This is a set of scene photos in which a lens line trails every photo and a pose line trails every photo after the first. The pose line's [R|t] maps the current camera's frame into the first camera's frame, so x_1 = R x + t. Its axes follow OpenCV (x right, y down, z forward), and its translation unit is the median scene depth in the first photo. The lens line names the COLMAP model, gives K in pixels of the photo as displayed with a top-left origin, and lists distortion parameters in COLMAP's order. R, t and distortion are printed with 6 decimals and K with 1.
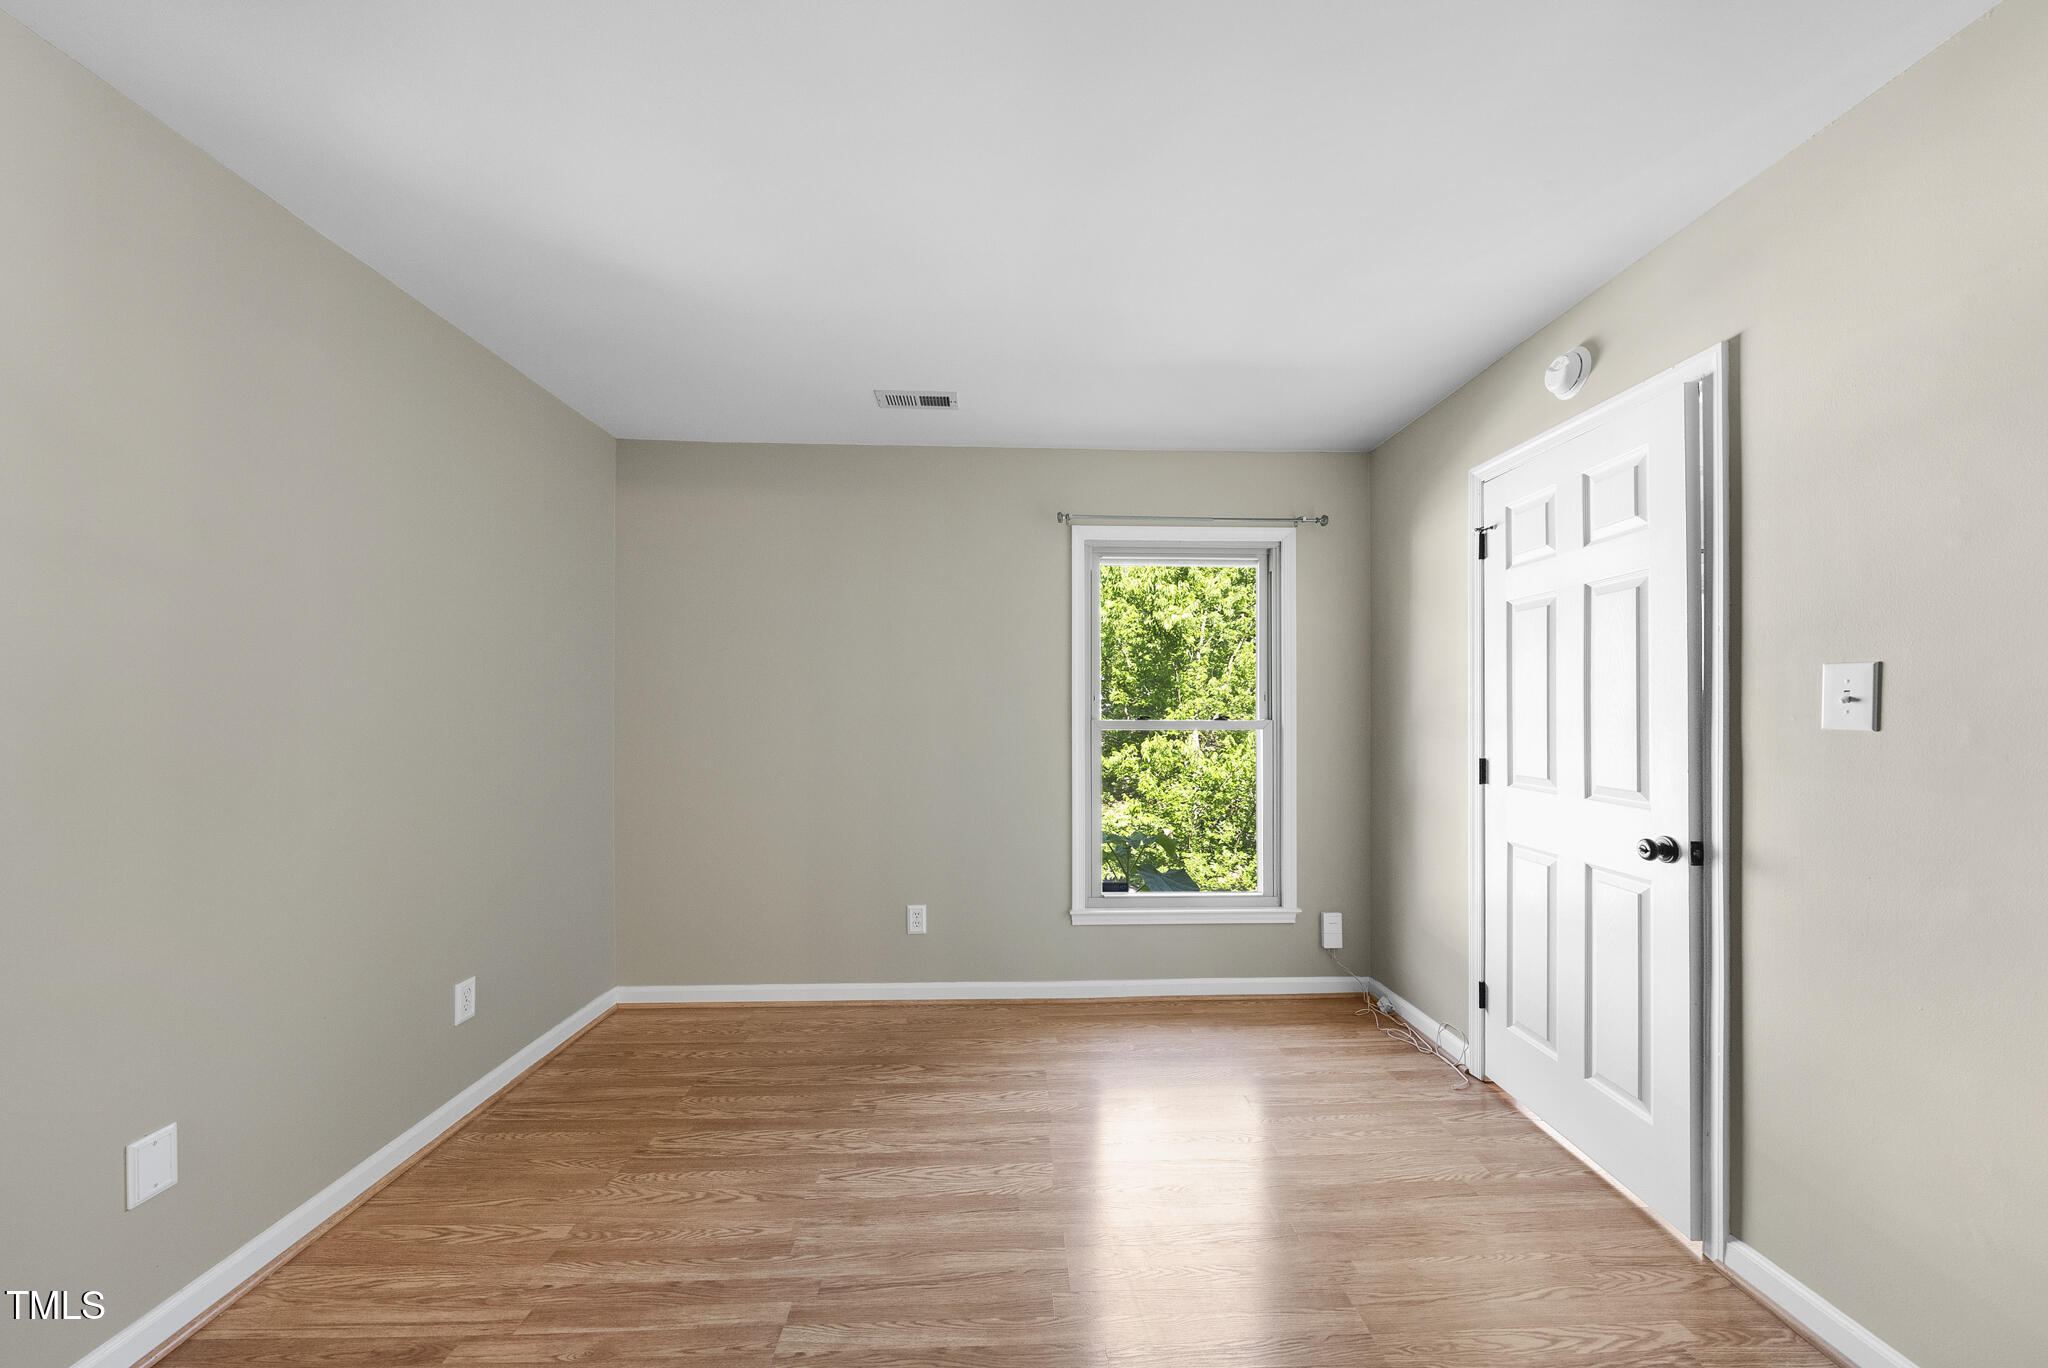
lens RADIAL K [[706.9, 0, 1030.2], [0, 706.9, 702.2], [0, 0, 1]] dist [0.003157, -0.000827]
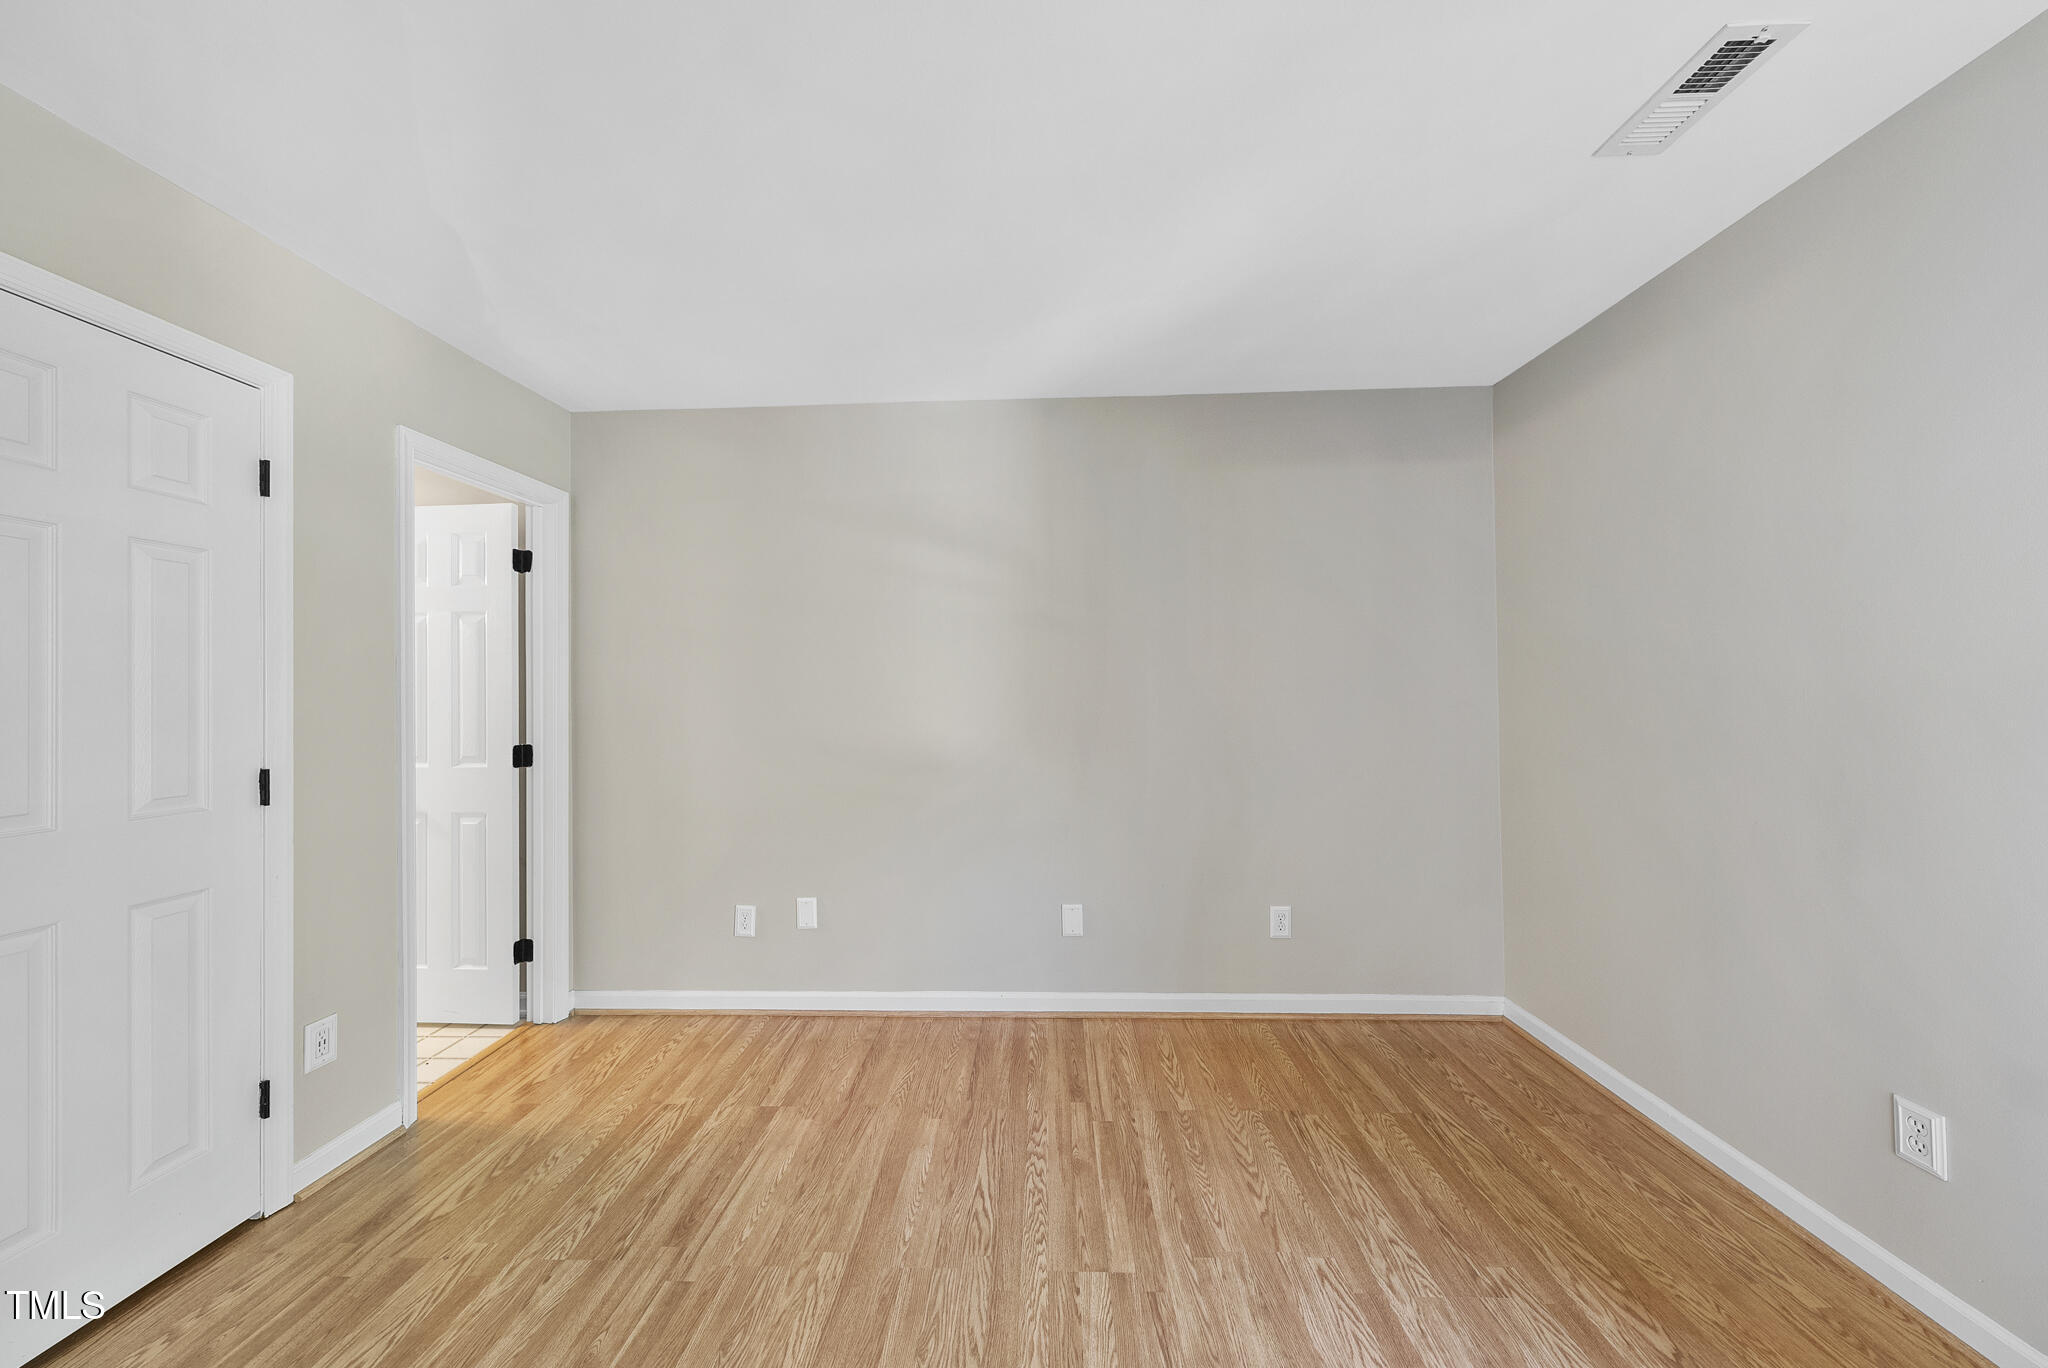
lens RADIAL K [[706.9, 0, 1031.4], [0, 706.9, 686.2], [0, 0, 1]] dist [0.003157, -0.000827]
pose [[-0.064462, -0.010886, -0.997861, 0.569395], [0.021692, 0.999689, -0.012307, 0.011933], [0.997684, -0.022439, -0.064206, 0.763940]]
